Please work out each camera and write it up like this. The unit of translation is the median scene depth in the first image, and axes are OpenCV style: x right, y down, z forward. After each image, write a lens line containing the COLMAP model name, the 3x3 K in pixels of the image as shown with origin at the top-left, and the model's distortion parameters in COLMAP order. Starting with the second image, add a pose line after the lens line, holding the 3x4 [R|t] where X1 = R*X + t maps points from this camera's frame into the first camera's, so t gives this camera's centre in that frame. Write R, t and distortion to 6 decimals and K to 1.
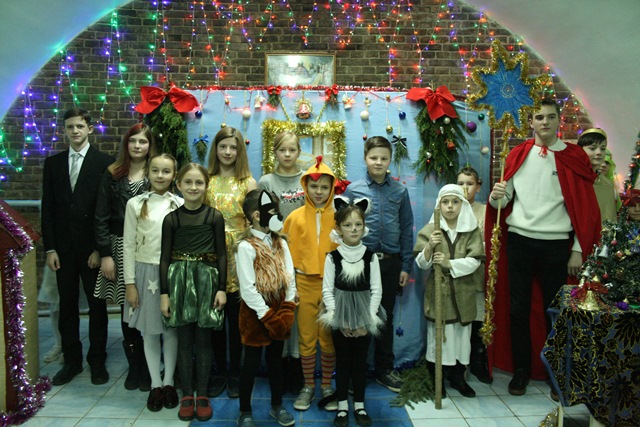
lens RADIAL K [[549.9, 0, 319.5], [0, 549.9, 213.6], [0, 0, 1]] dist [-0.133098, 0.087865]
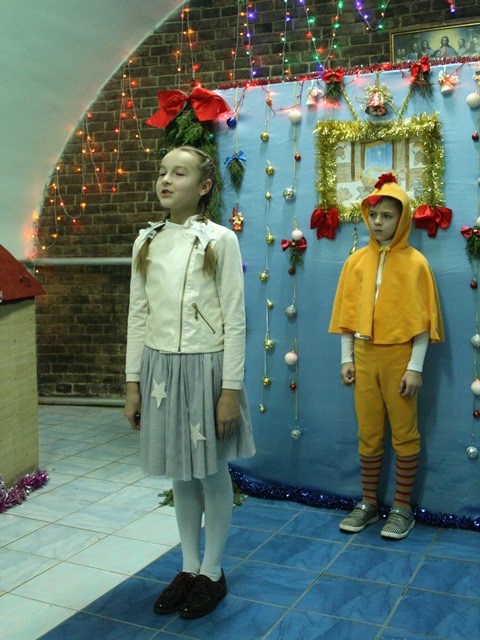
lens RADIAL K [[791.4, 0, 226.5], [0, 791.4, 293.9], [0, 0, 1]] dist [-0.093908, 0.000000]
pose [[0.874165, 0.005026, -0.485602, 0.265058], [-0.011330, 0.999885, -0.010047, 0.049534], [0.485496, 0.014285, 0.874122, 0.103033]]
